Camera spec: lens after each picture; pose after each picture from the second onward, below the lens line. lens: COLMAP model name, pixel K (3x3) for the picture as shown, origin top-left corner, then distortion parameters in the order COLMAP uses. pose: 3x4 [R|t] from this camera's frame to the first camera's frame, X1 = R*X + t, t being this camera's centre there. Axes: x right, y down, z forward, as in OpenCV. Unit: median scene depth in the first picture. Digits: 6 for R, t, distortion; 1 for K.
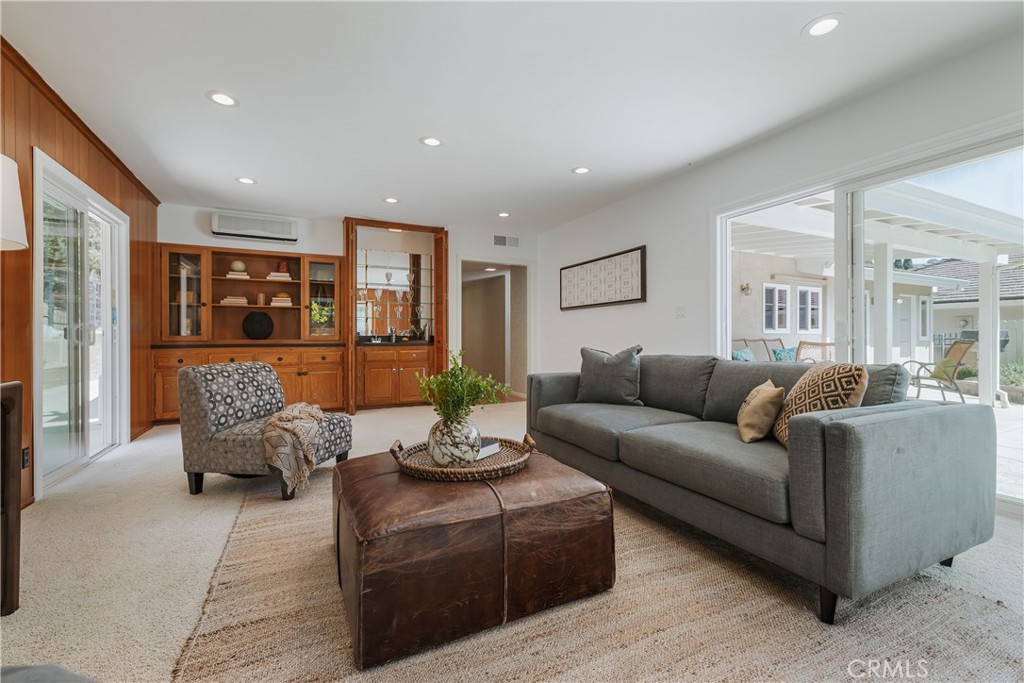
lens RADIAL K [[443.4, 0, 512.7], [0, 443.4, 335.7], [0, 0, 1]] dist [-0.000276, 0.000287]
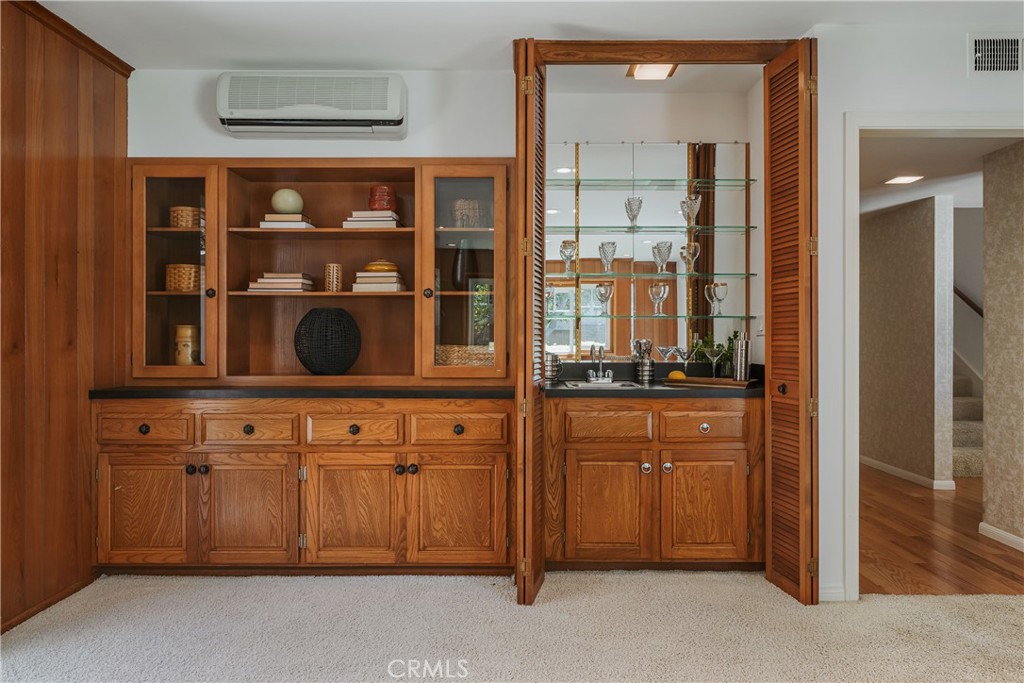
lens RADIAL K [[653.6, 0, 511.6], [0, 653.6, 337.2], [0, 0, 1]] dist [0.000974, -0.000517]
pose [[0.894098, 0.002141, -0.447865, -0.138025], [0.000082, 0.999988, 0.004944, -0.028115], [0.447870, -0.004458, 0.894087, 0.512592]]
